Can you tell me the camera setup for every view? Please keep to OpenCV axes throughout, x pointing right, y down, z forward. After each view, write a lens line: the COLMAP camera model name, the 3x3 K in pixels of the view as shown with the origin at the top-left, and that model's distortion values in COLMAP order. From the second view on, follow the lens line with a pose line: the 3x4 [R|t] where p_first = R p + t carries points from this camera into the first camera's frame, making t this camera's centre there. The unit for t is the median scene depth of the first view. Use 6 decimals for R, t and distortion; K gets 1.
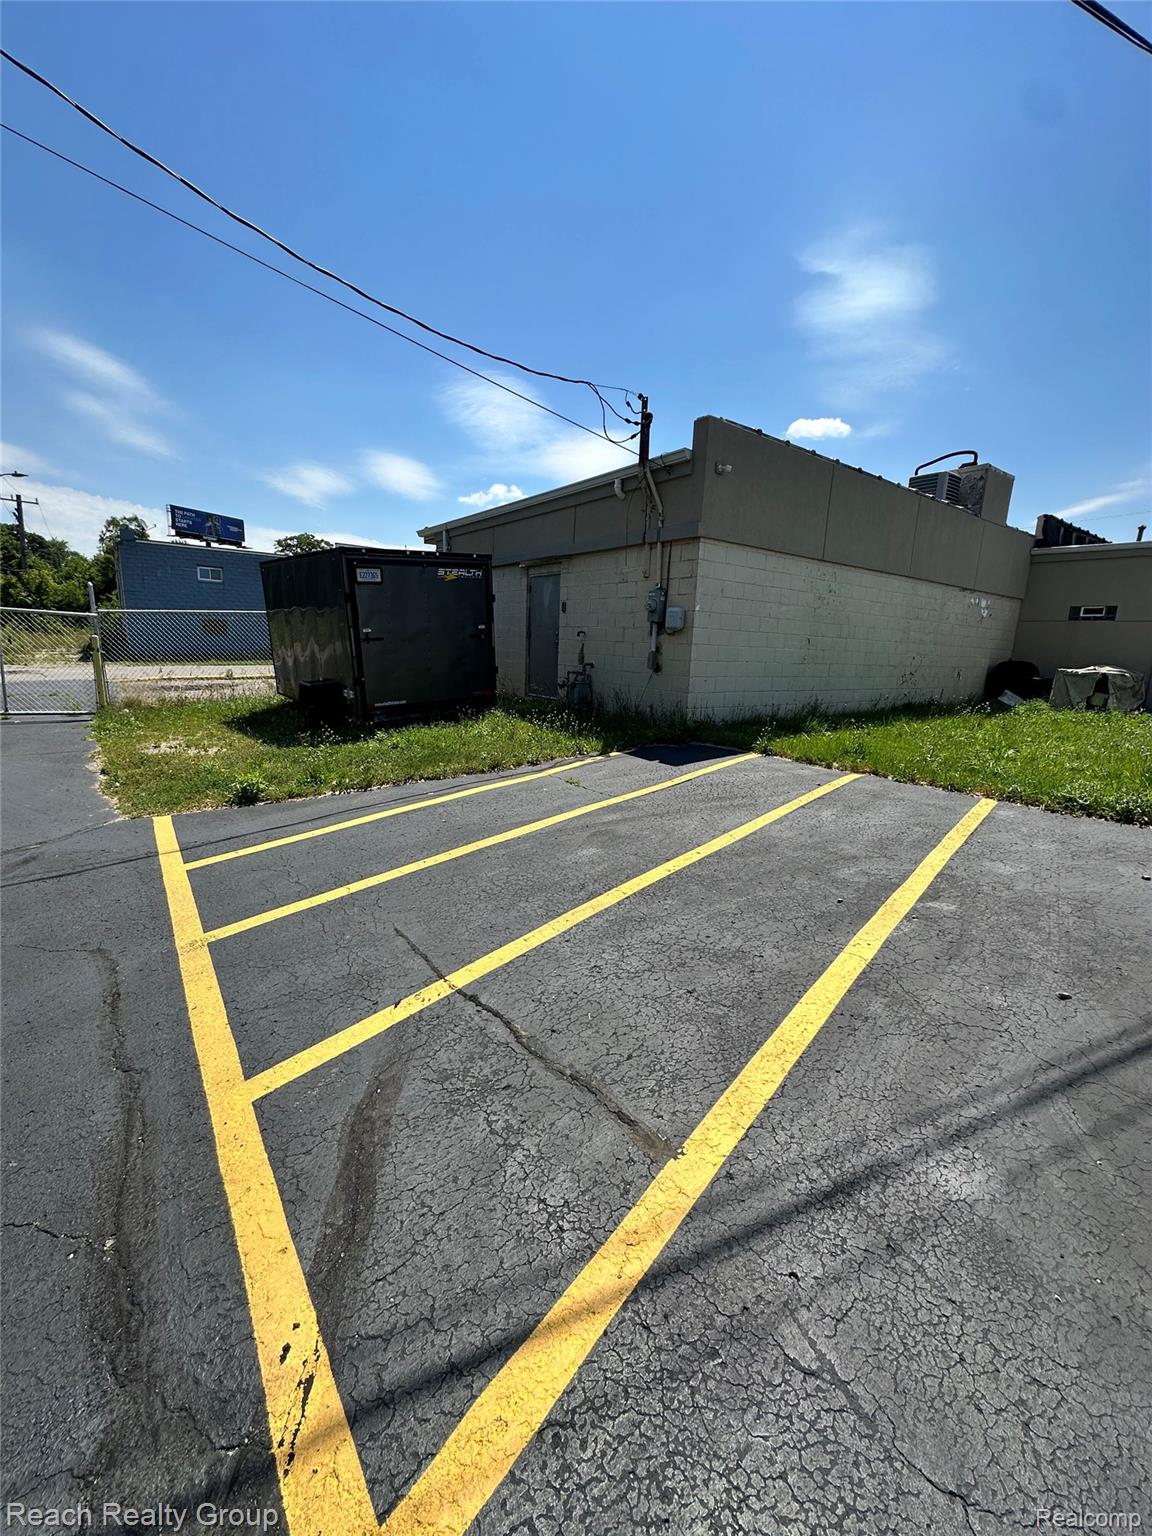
lens RADIAL K [[610.7, 0, 578.8], [0, 610.7, 767.2], [0, 0, 1]] dist [-0.005539, 0.001004]
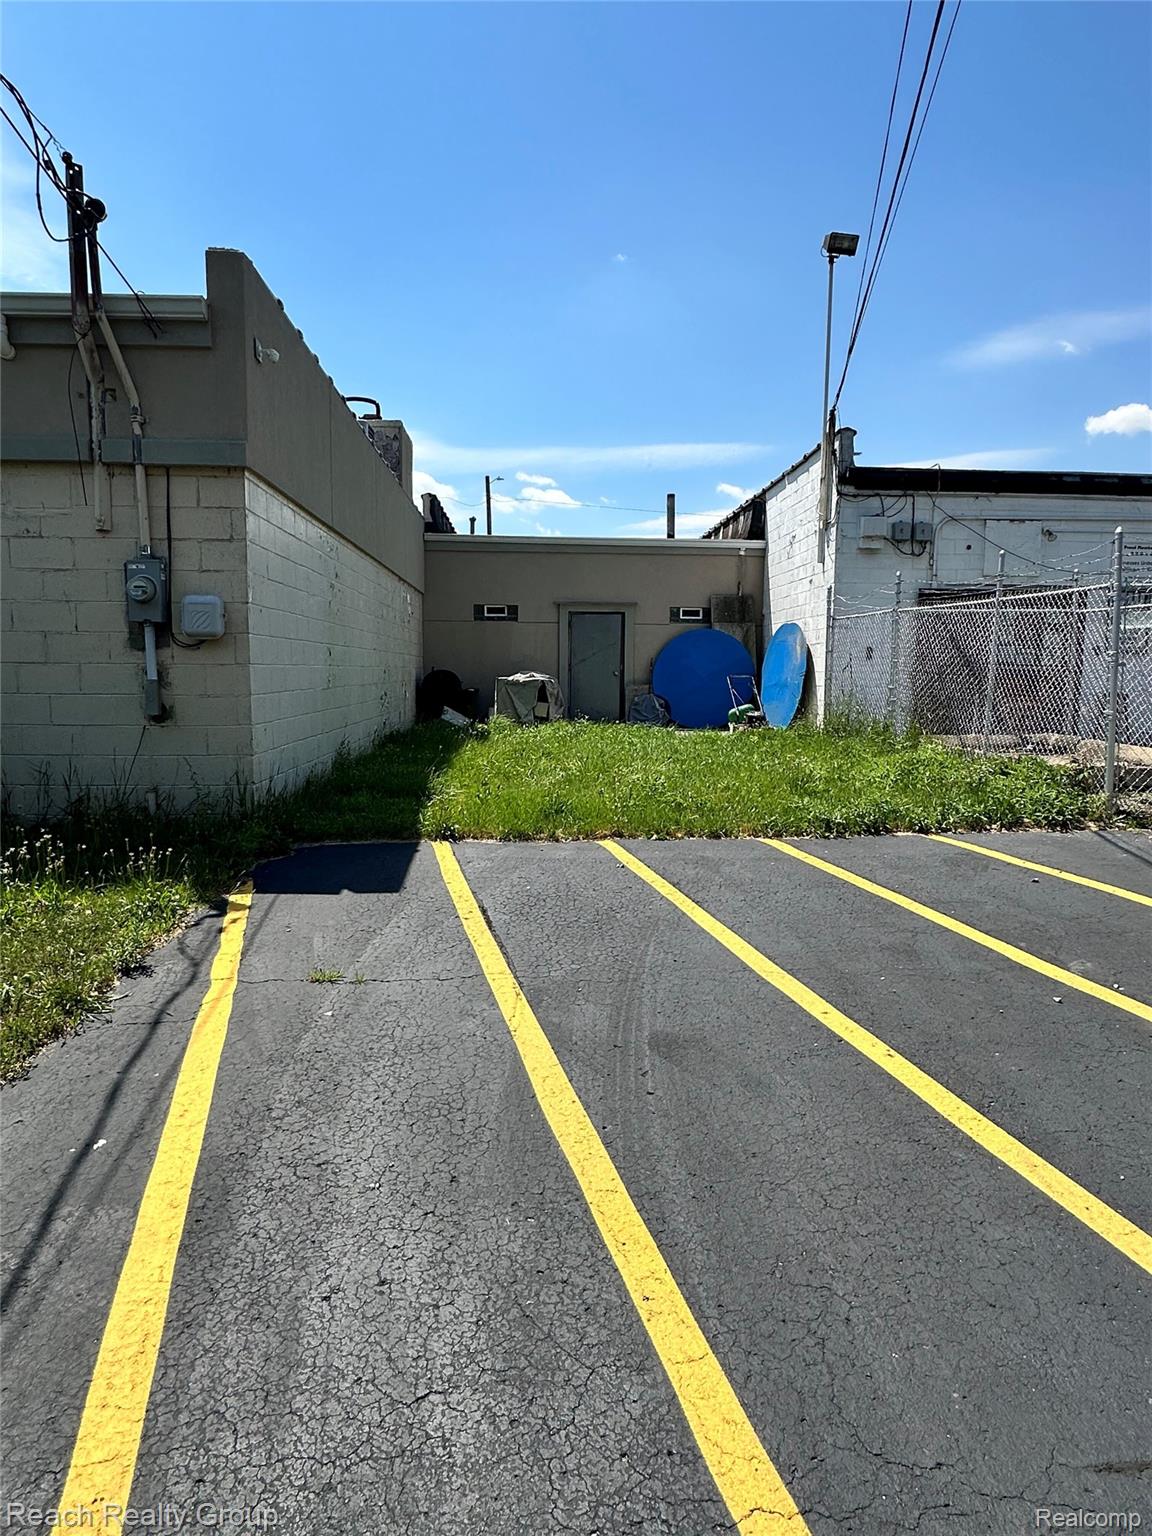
lens RADIAL K [[910.4, 0, 575.1], [0, 910.4, 769.9], [0, 0, 1]] dist [-0.006007, 0.001644]
pose [[0.551767, -0.126717, 0.824315, -0.321482], [0.181091, 0.983012, 0.029896, -0.082515], [-0.814100, 0.132781, 0.565341, 0.328247]]
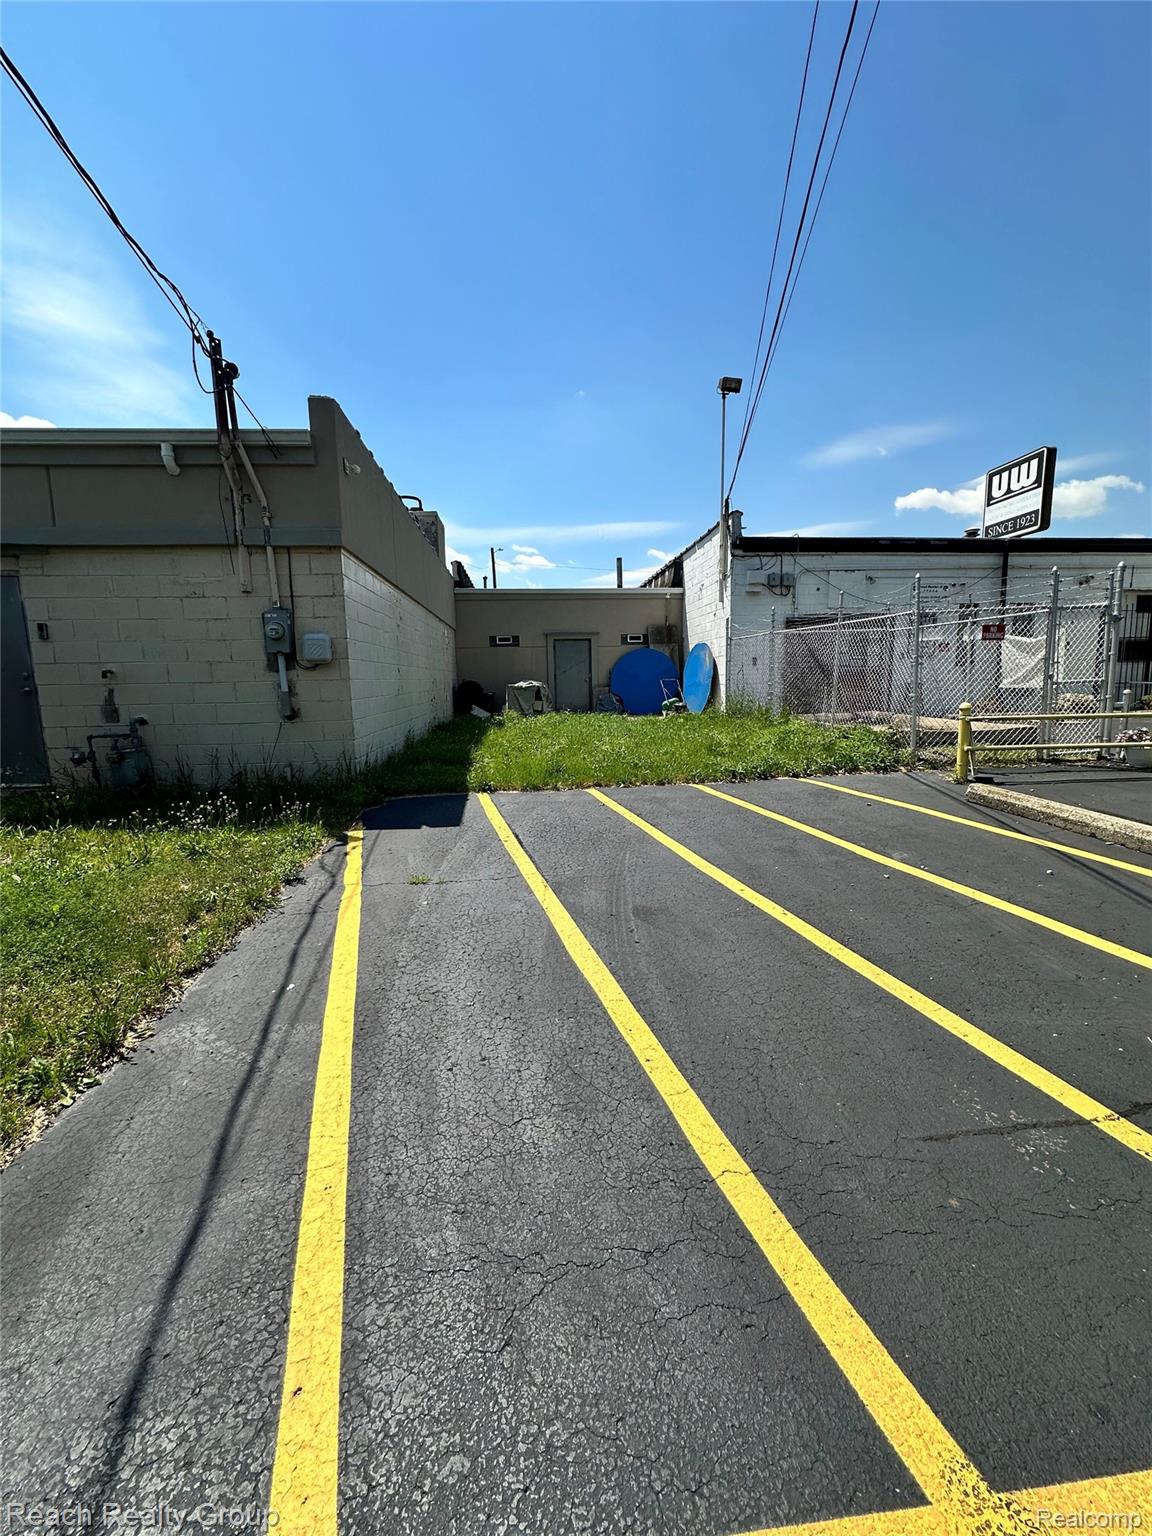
lens RADIAL K [[610.7, 0, 576.1], [0, 610.7, 769.8], [0, 0, 1]] dist [-0.005539, 0.001004]
pose [[0.520550, -0.175945, 0.835507, -0.345417], [0.210595, 0.974764, 0.074062, -0.082296], [-0.827453, 0.137400, 0.544466, 0.332944]]
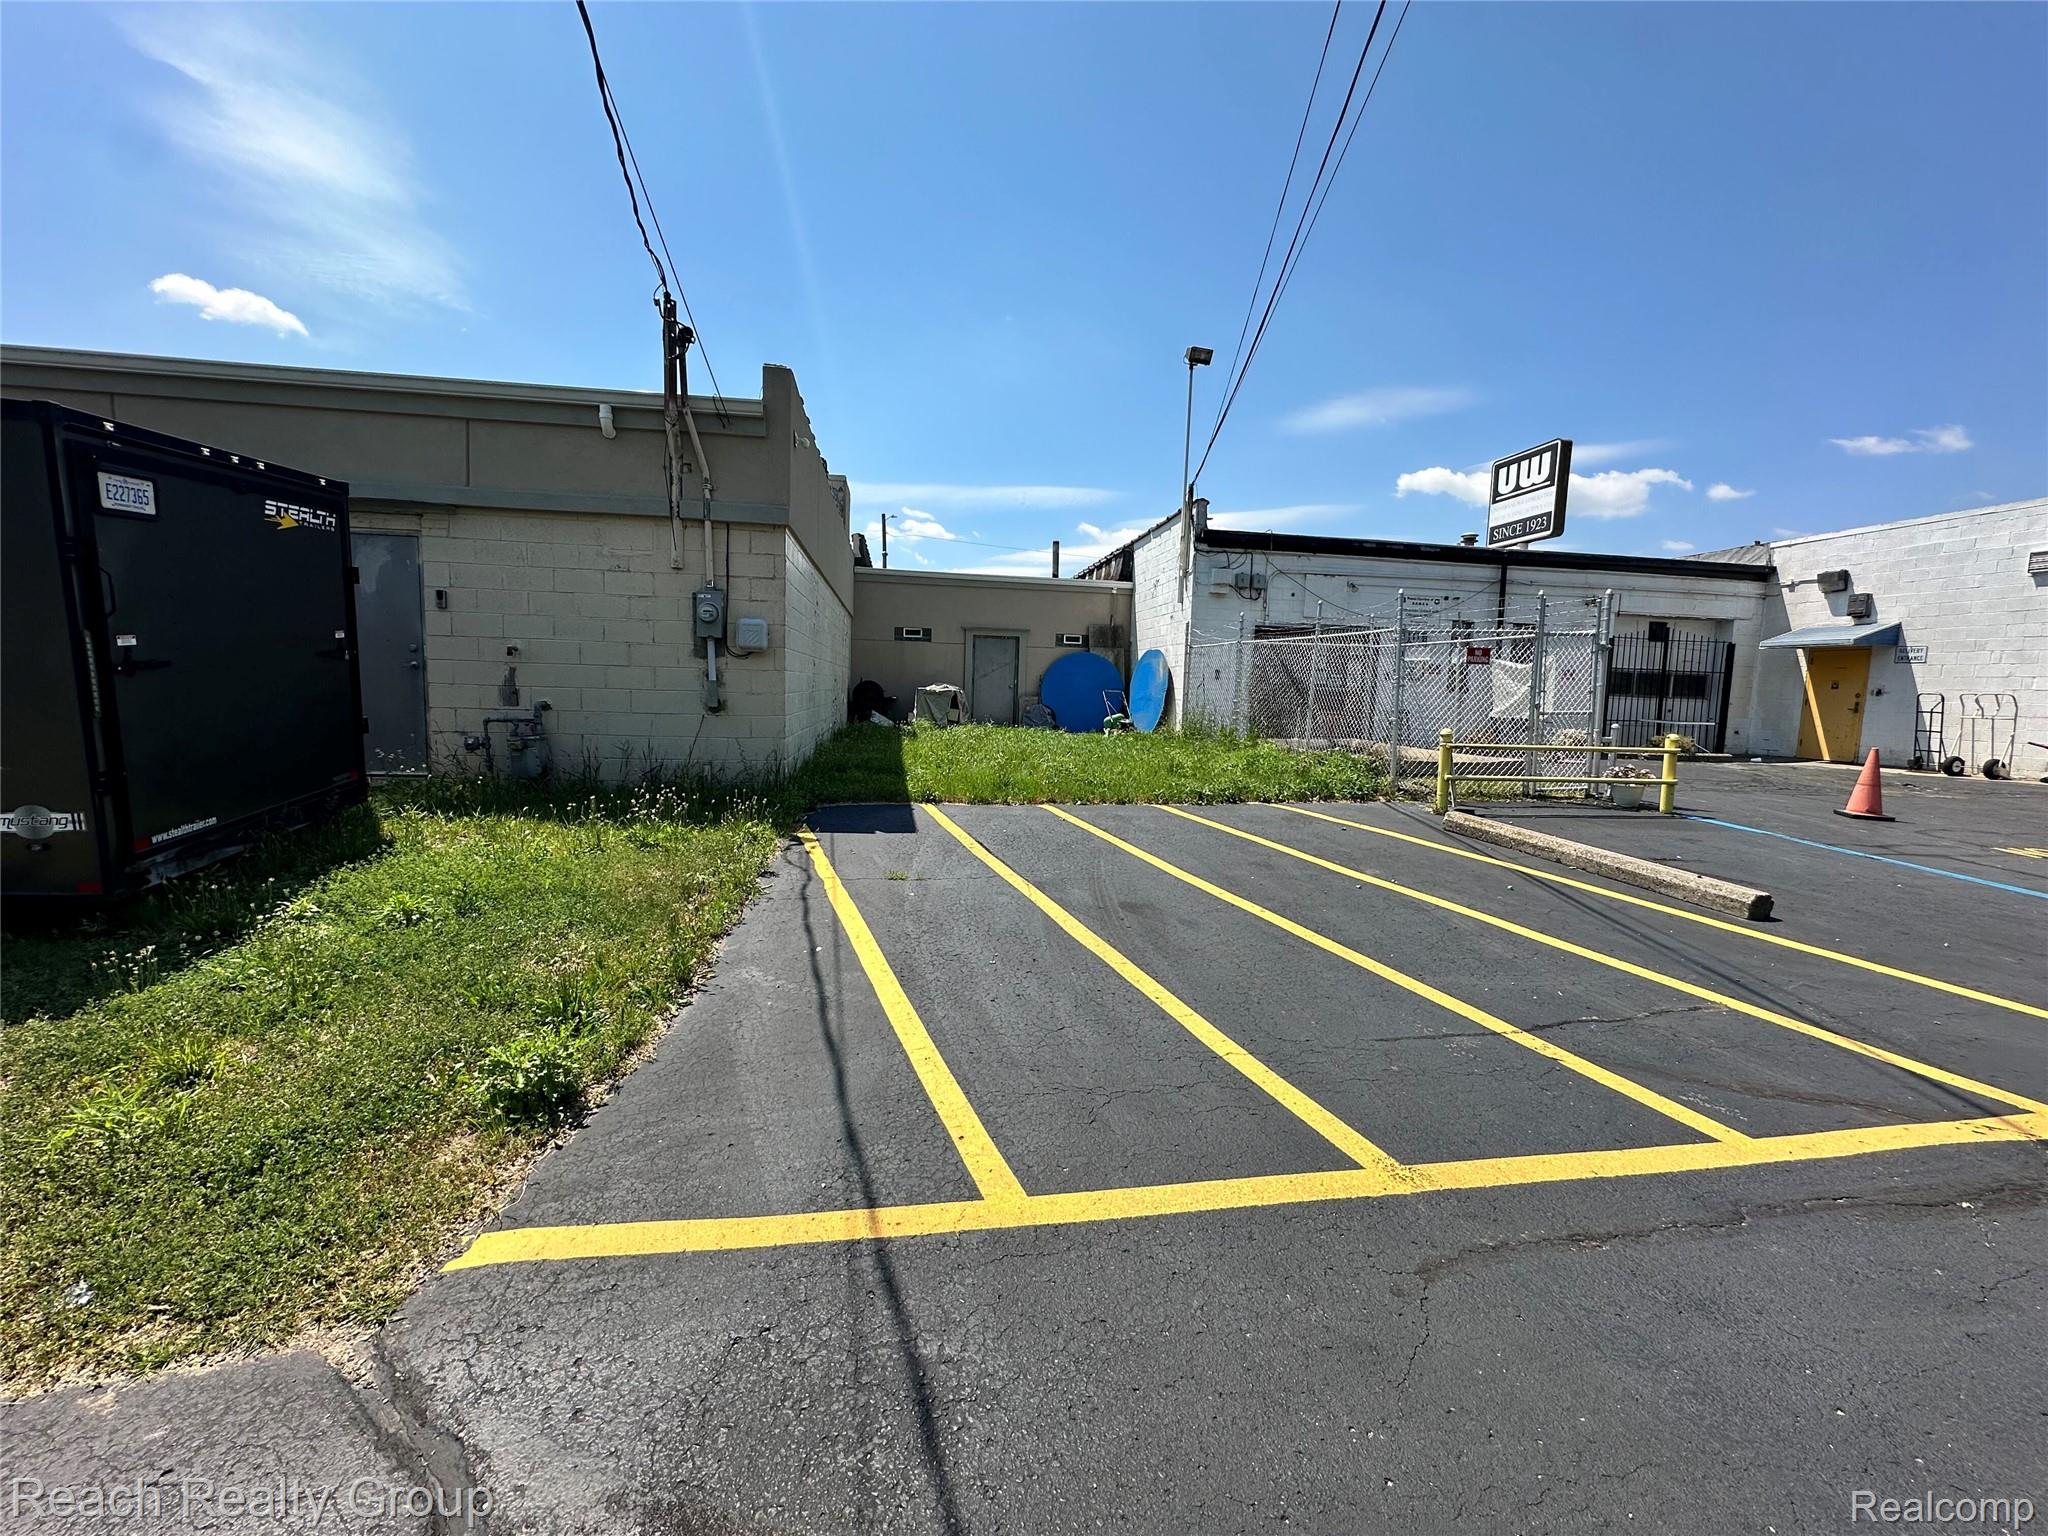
lens RADIAL K [[814.3, 0, 1020.1], [0, 814.3, 766.7], [0, 0, 1]] dist [-0.005539, 0.001004]
pose [[0.472293, -0.111432, 0.874369, -0.528059], [0.165903, 0.985486, 0.035980, -0.078533], [-0.865688, 0.128067, 0.483925, 0.309322]]
